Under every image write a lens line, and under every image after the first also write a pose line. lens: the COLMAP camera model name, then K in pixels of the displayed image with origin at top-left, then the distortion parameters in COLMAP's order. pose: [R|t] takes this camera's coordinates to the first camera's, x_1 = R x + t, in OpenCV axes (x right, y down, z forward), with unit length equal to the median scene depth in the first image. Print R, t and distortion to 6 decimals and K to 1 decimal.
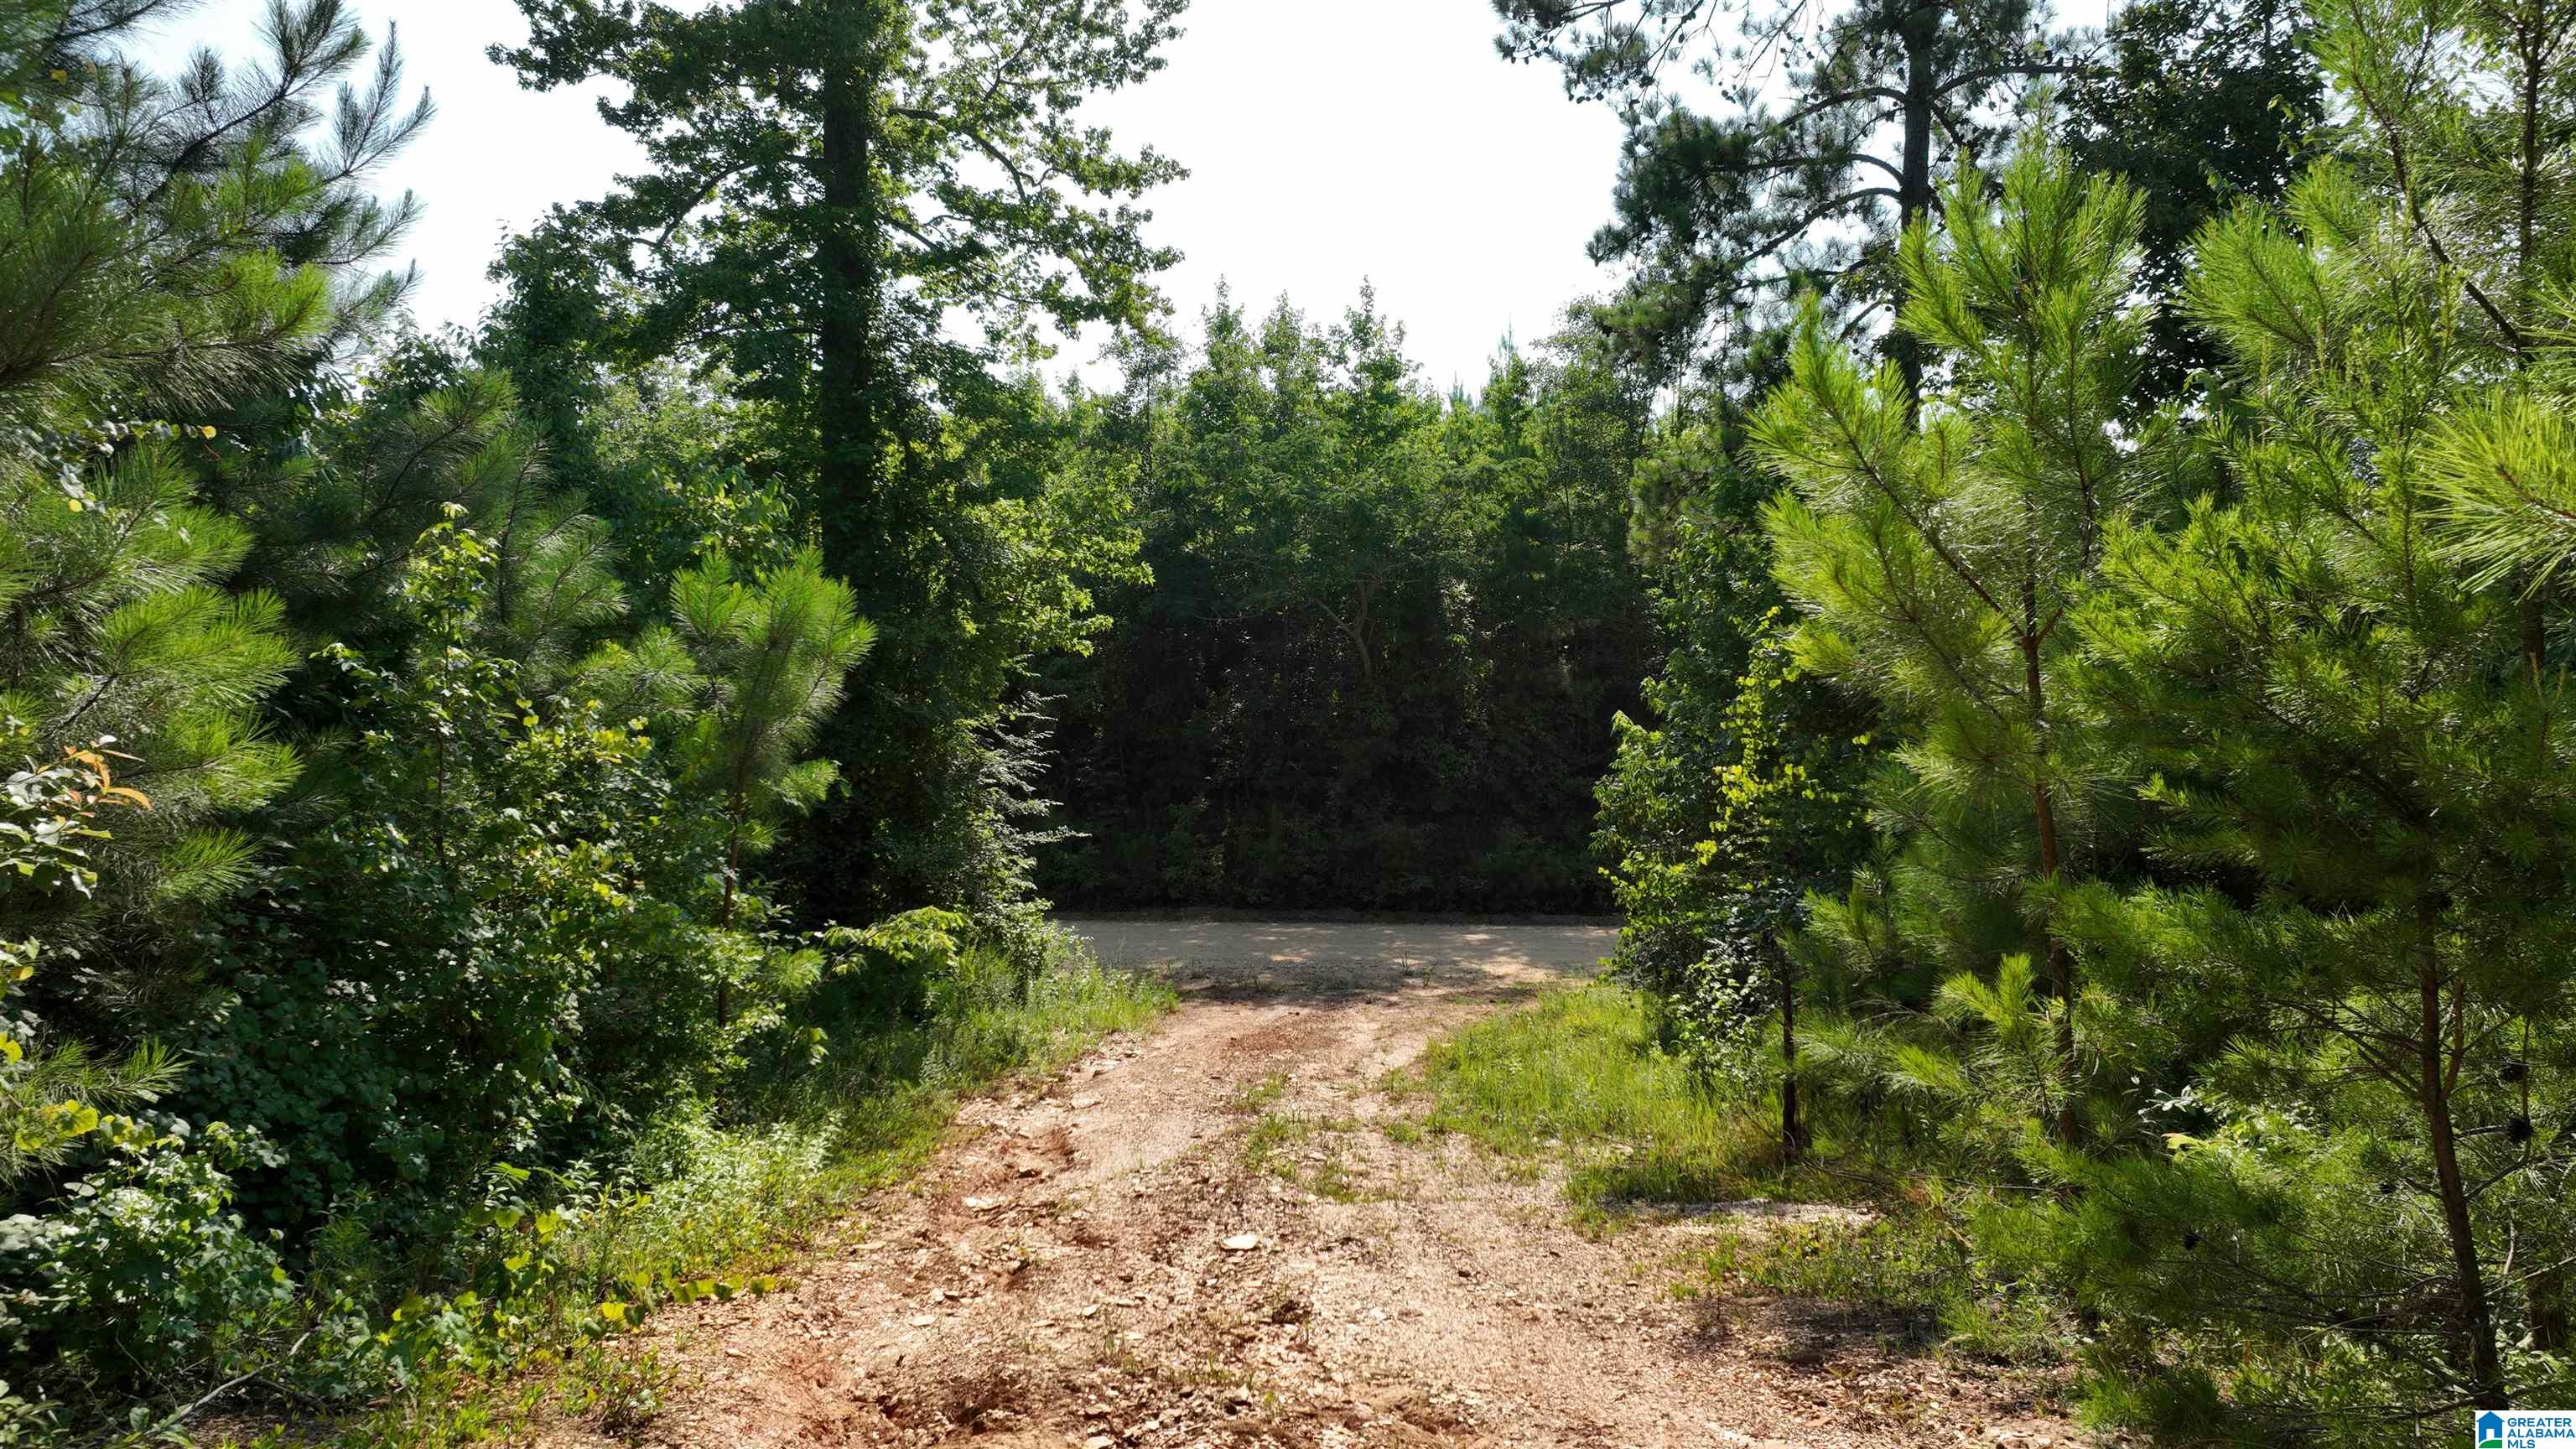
lens RADIAL K [[1797.5, 0, 1291.1], [0, 1797.5, 719.6], [0, 0, 1]] dist [-0.002294, 0.020220]
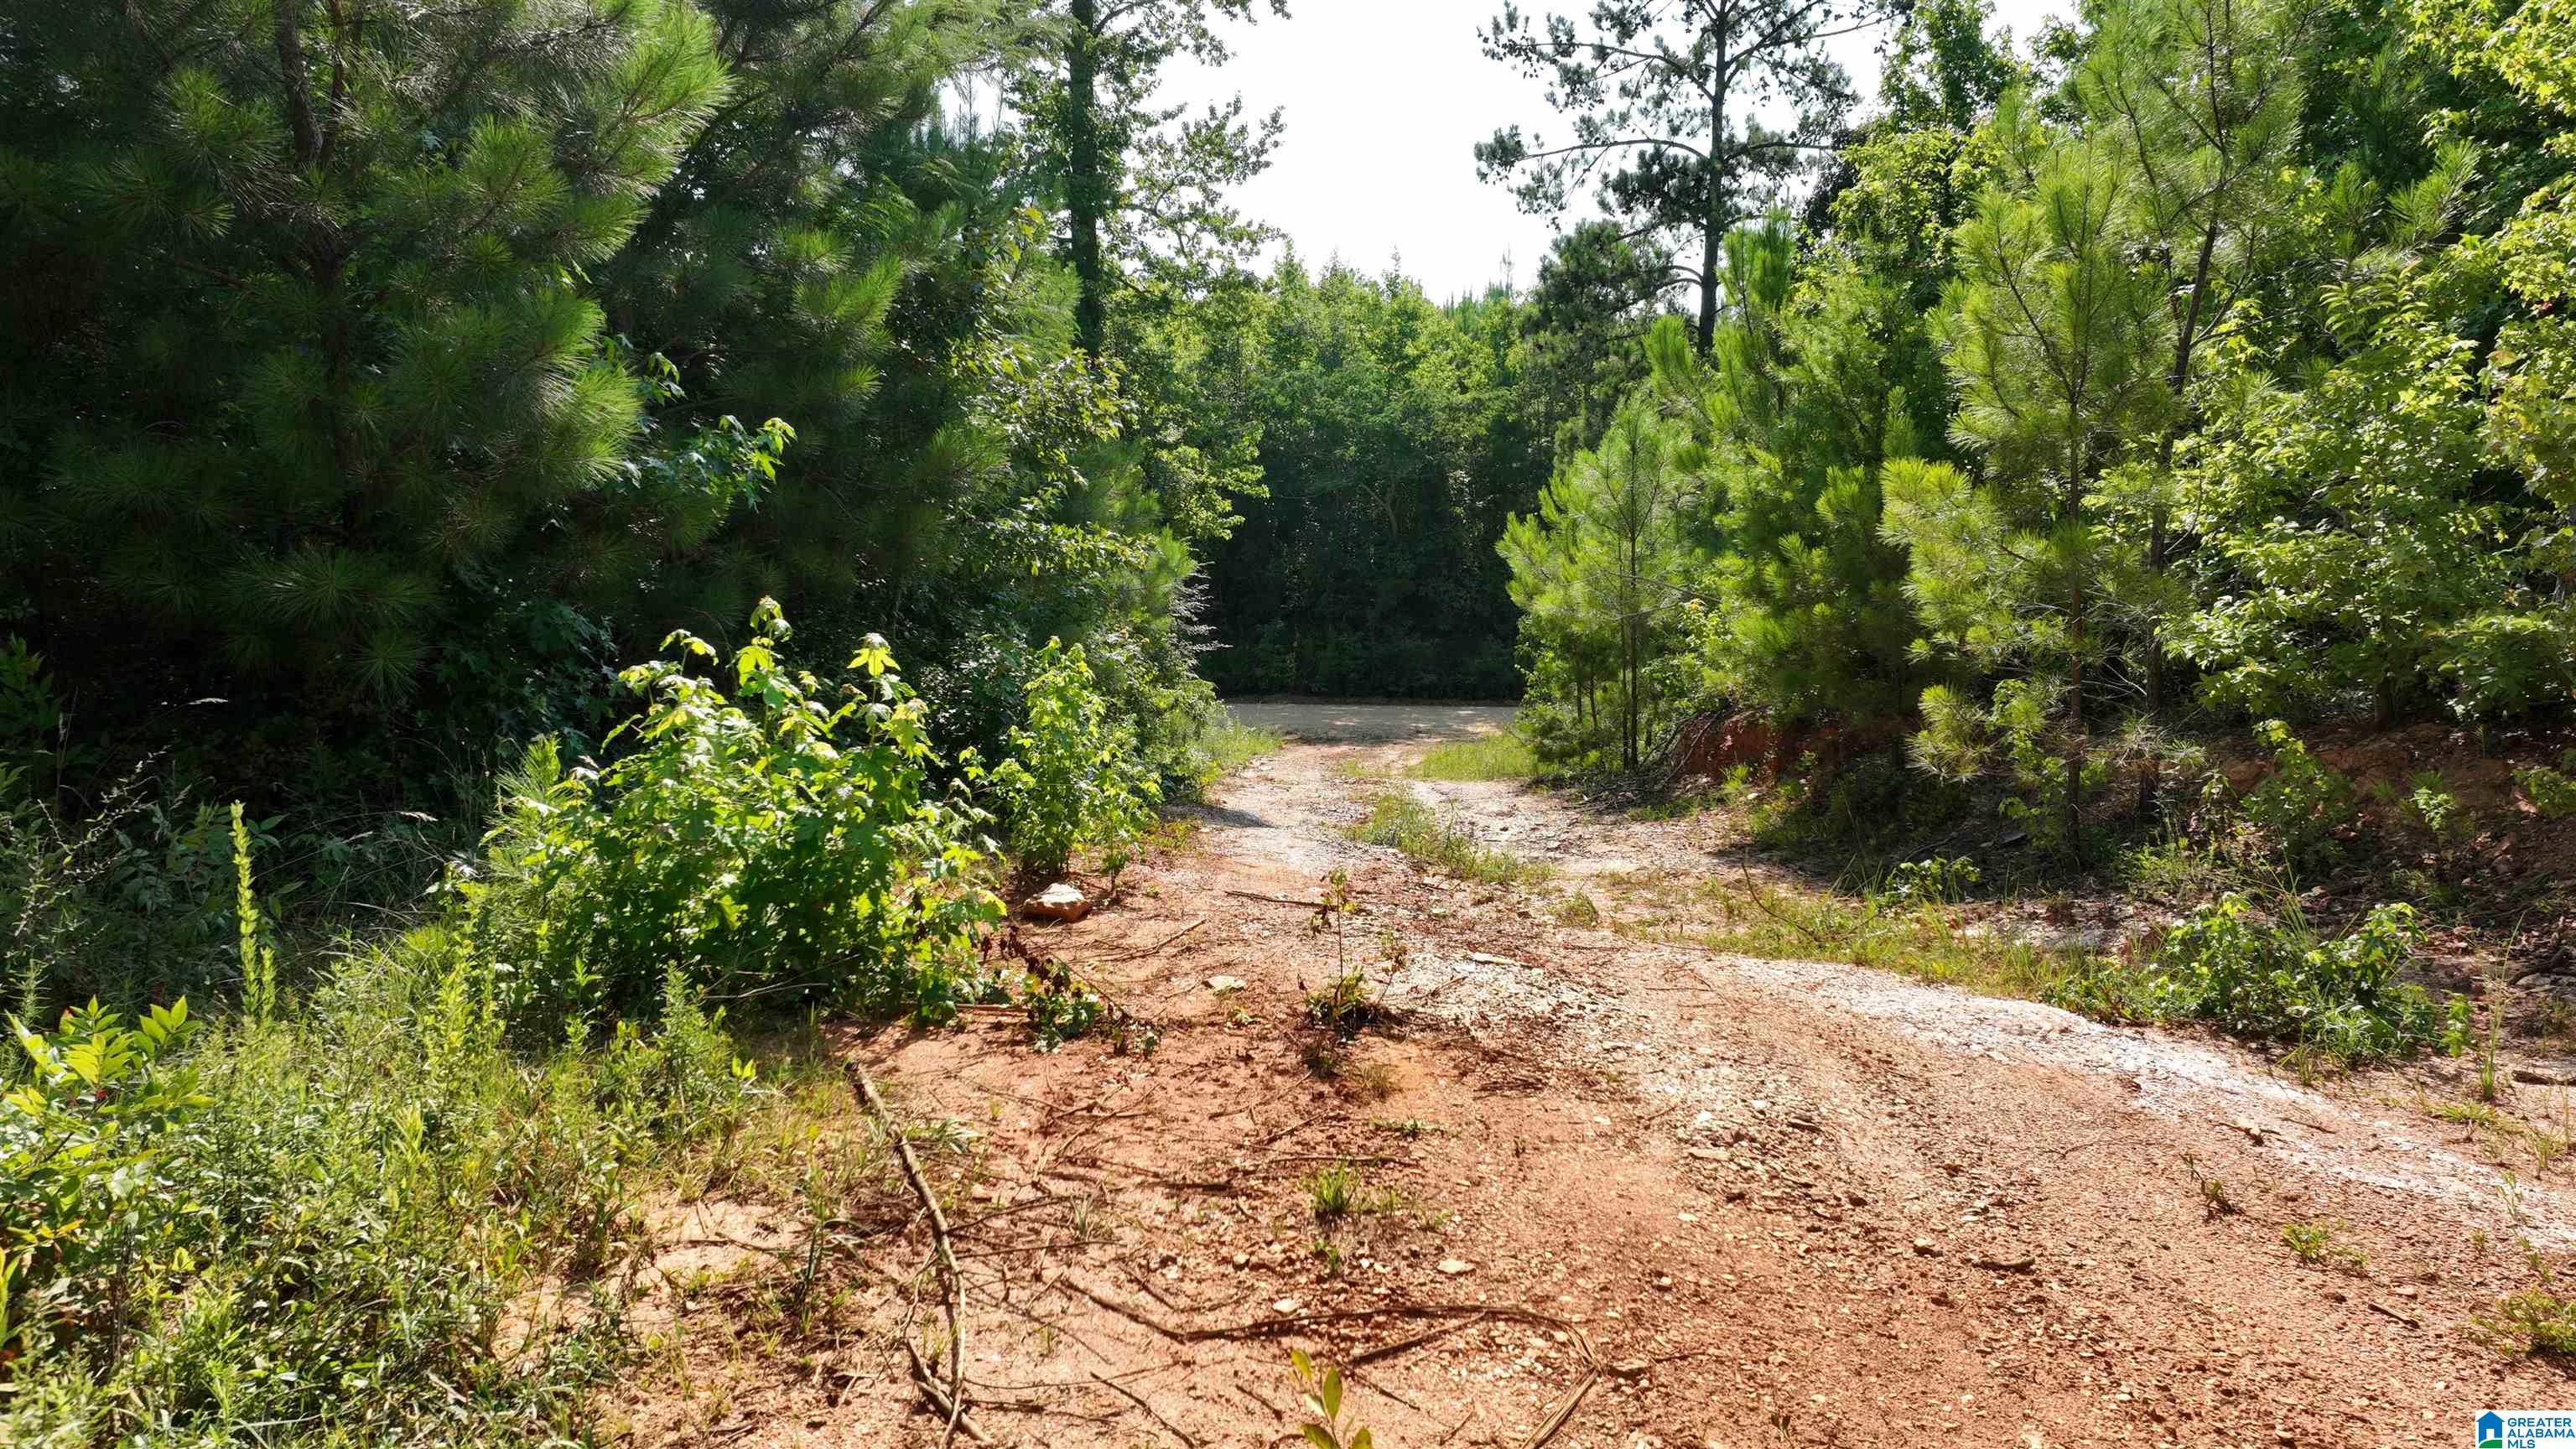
lens RADIAL K [[1797.5, 0, 1282.3], [0, 1797.5, 722.1], [0, 0, 1]] dist [-0.002294, 0.020220]
pose [[0.999840, 0.002787, -0.017643, -0.032672], [-0.000888, 0.994284, 0.106762, -0.044170], [0.017839, -0.106730, 0.994128, -0.670293]]
